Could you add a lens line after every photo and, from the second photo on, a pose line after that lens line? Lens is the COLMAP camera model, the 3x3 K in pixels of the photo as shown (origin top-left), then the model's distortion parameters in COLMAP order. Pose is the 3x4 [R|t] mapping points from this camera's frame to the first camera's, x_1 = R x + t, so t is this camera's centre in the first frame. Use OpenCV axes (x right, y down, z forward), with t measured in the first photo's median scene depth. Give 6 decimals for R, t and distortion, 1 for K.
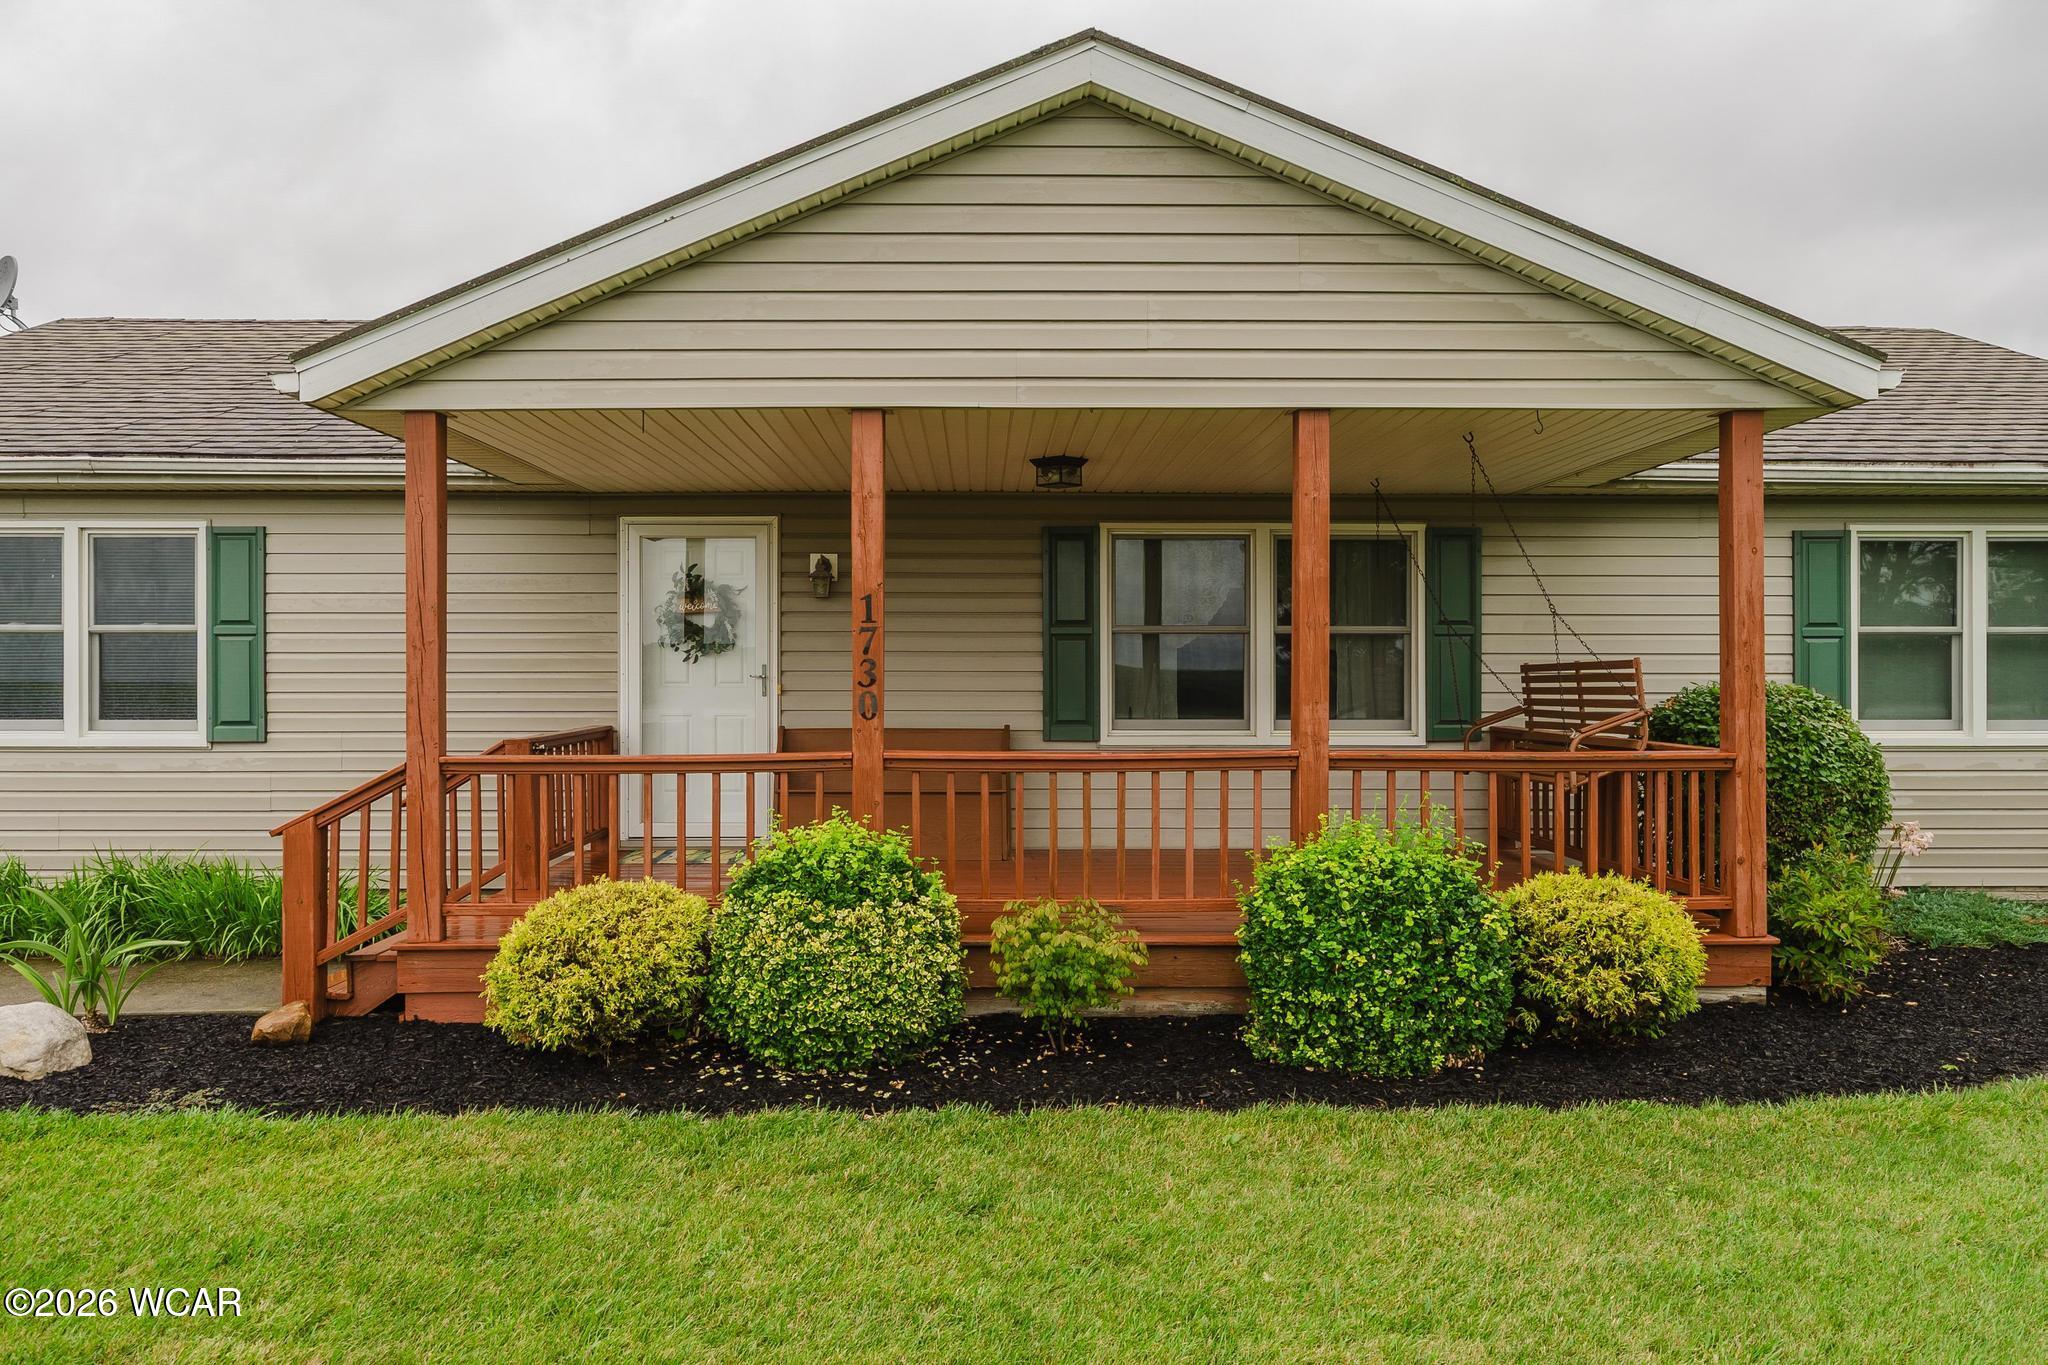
lens RADIAL K [[1455.9, 0, 1024.0], [0, 1455.9, 682.5], [0, 0, 1]] dist [-0.000839, 0.000995]
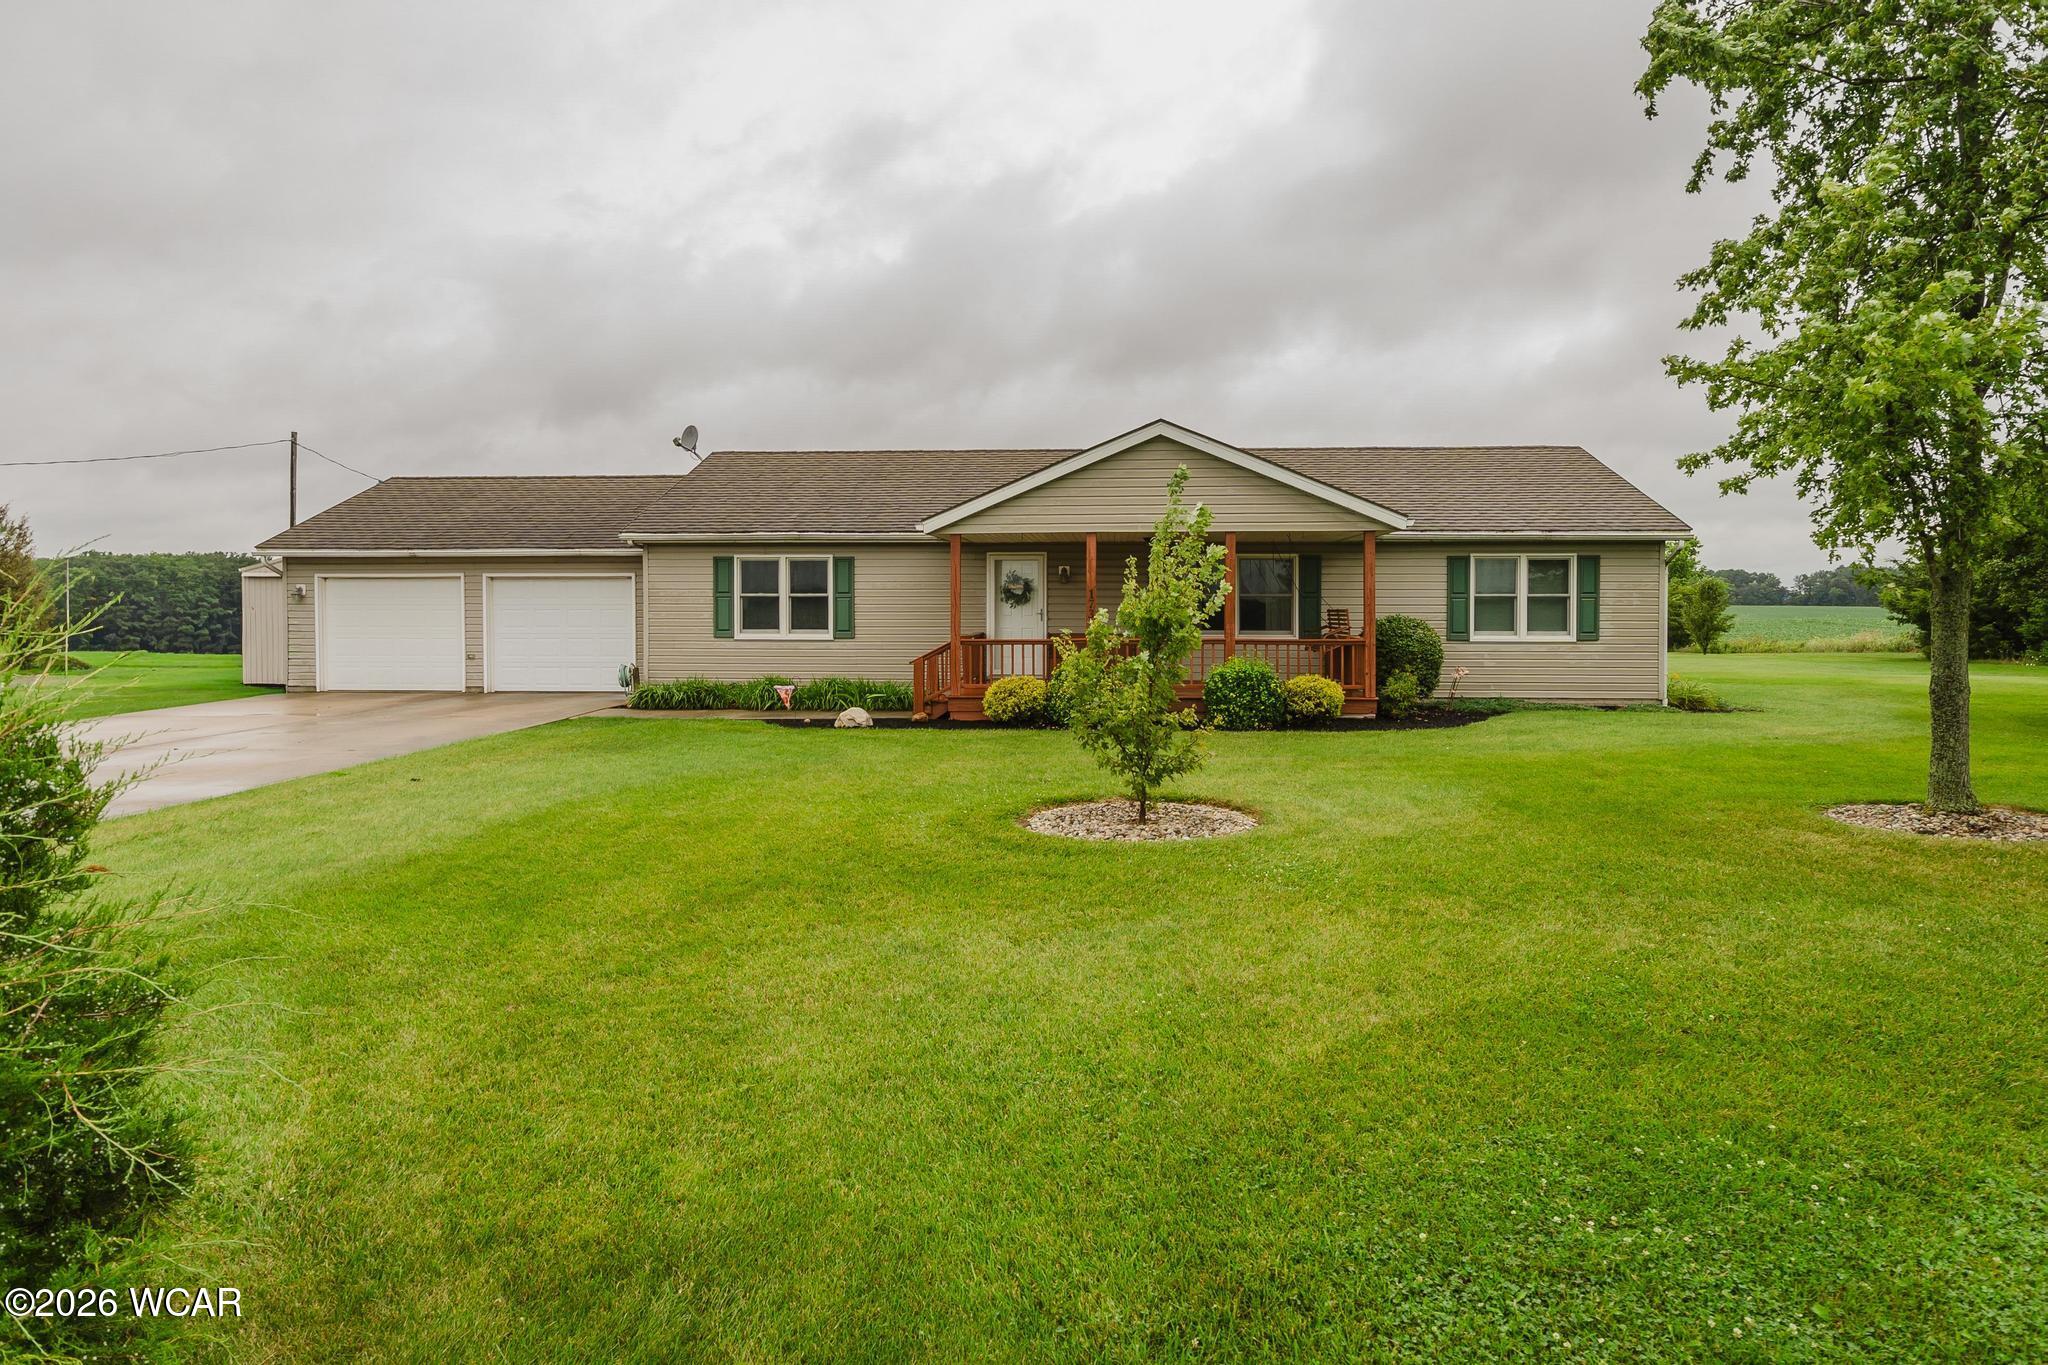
lens RADIAL K [[1172.4, 0, 1060.8], [0, 1172.4, 631.1], [0, 0, 1]] dist [0.001300, 0.000211]
pose [[0.997160, 0.002523, -0.075272, 0.014996], [-0.001150, 0.999832, 0.018282, -0.010837], [0.075305, -0.018144, 0.996995, -1.103762]]
